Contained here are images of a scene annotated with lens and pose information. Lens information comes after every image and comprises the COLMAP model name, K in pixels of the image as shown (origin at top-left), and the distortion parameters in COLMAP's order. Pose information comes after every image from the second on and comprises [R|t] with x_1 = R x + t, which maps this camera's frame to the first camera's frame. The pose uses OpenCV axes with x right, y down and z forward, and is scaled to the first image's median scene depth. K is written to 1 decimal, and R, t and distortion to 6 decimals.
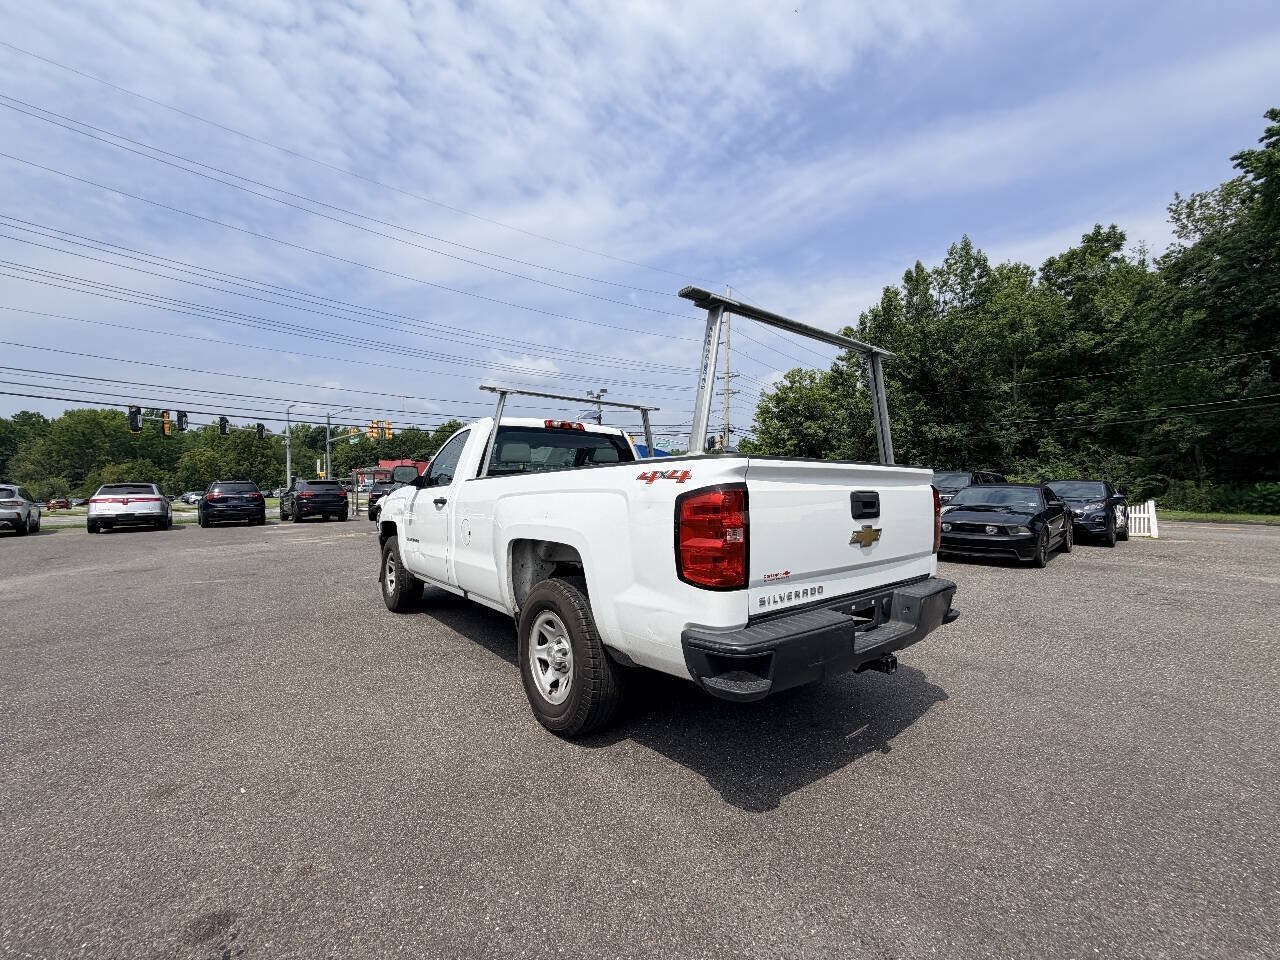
lens RADIAL K [[509.7, 0, 637.6], [0, 509.7, 483.0], [0, 0, 1]] dist [0.001568, -0.000211]
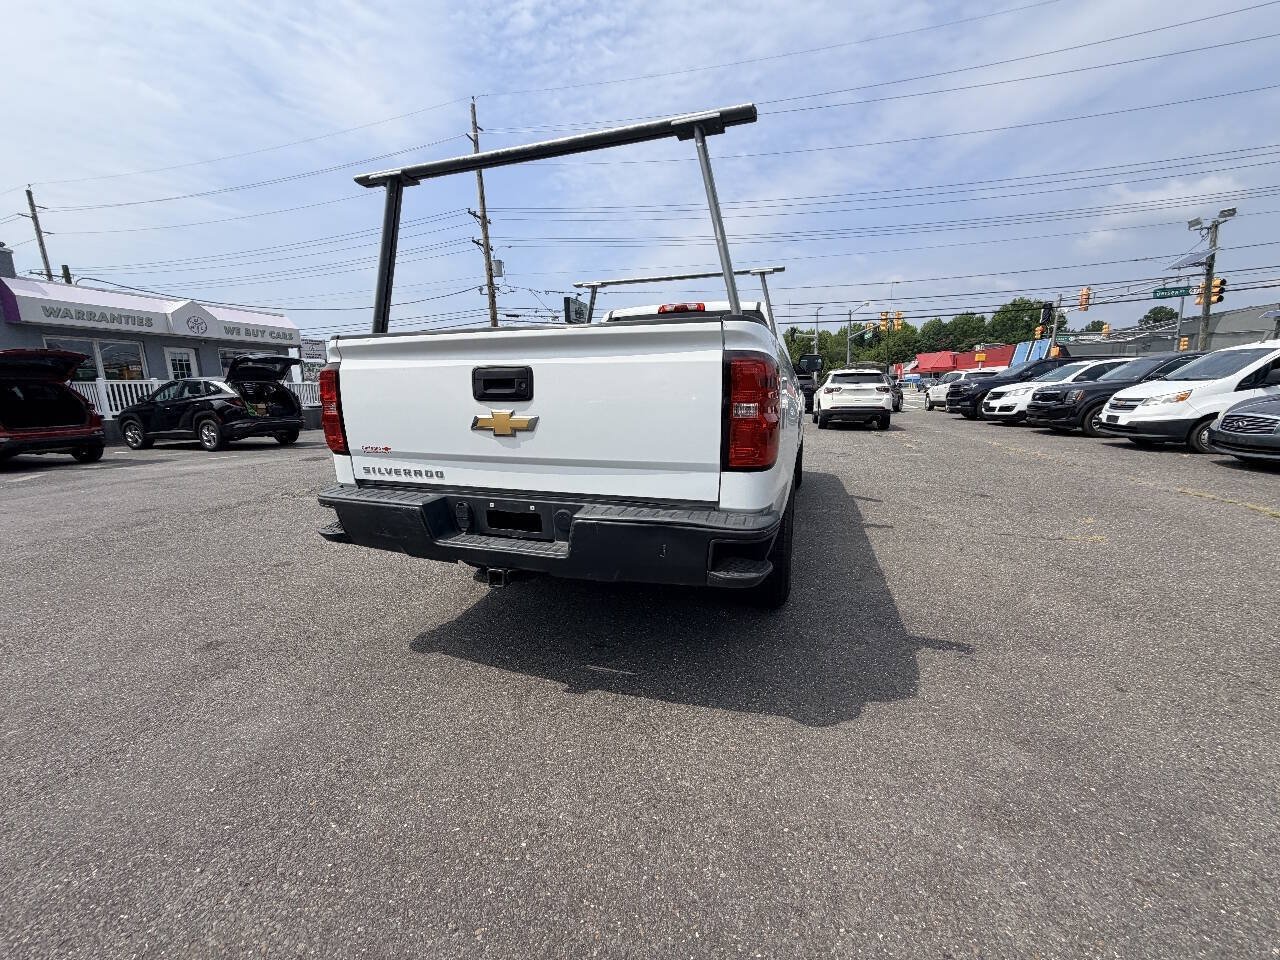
lens RADIAL K [[509.7, 0, 636.9], [0, 509.7, 479.0], [0, 0, 1]] dist [0.001568, -0.000211]
pose [[0.548013, 0.142205, -0.824293, 0.097122], [0.020132, 0.982915, 0.182955, 0.003749], [0.836227, -0.116856, 0.535788, 0.057567]]
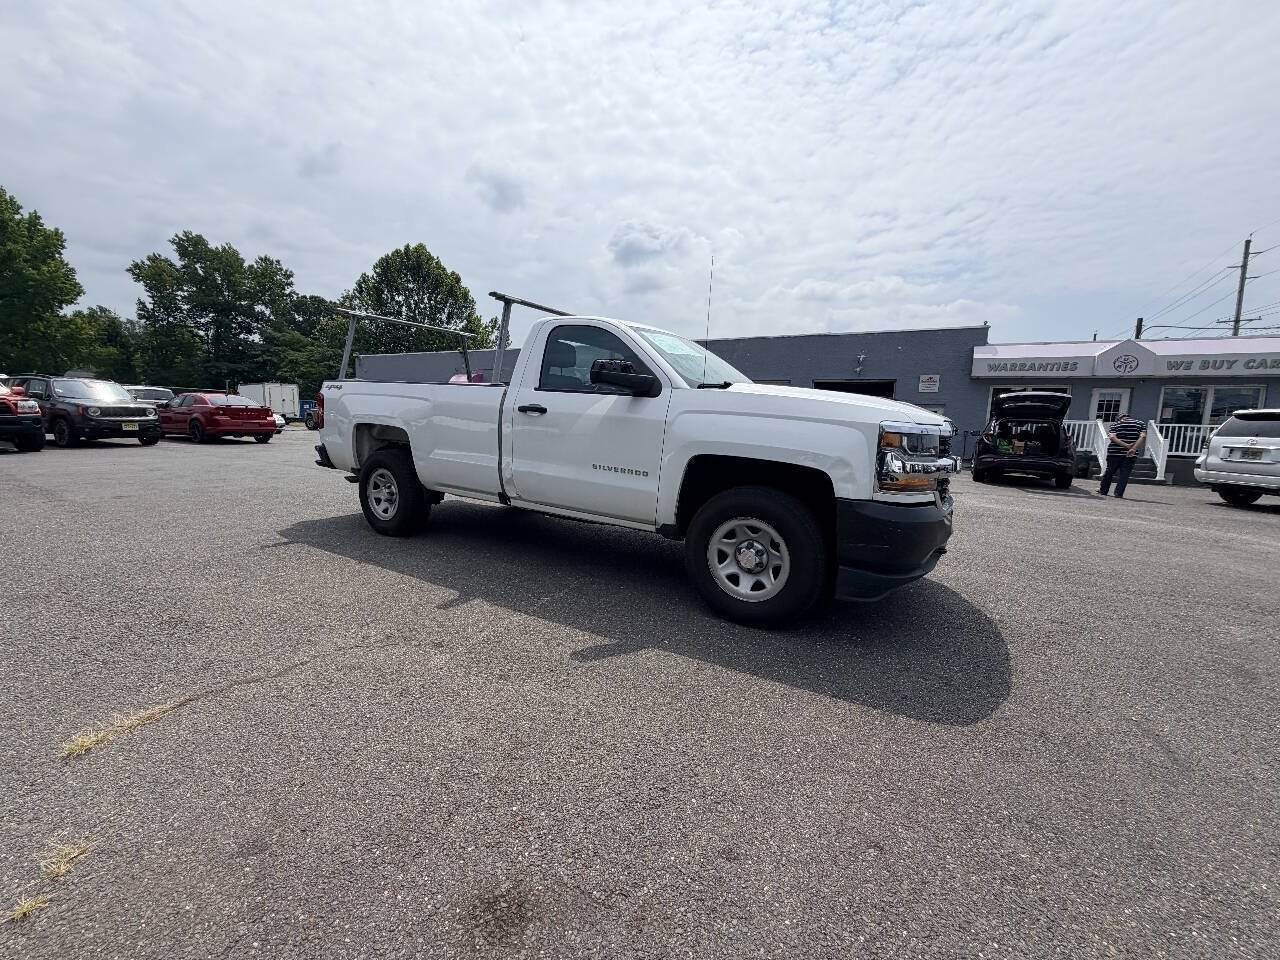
lens RADIAL K [[509.7, 0, 638.7], [0, 509.7, 477.9], [0, 0, 1]] dist [0.001568, -0.000211]
pose [[-0.938631, 0.008156, -0.344825, 0.016809], [-0.029736, 0.994085, 0.104455, 0.008439], [0.343637, 0.108298, -0.932837, 0.299023]]
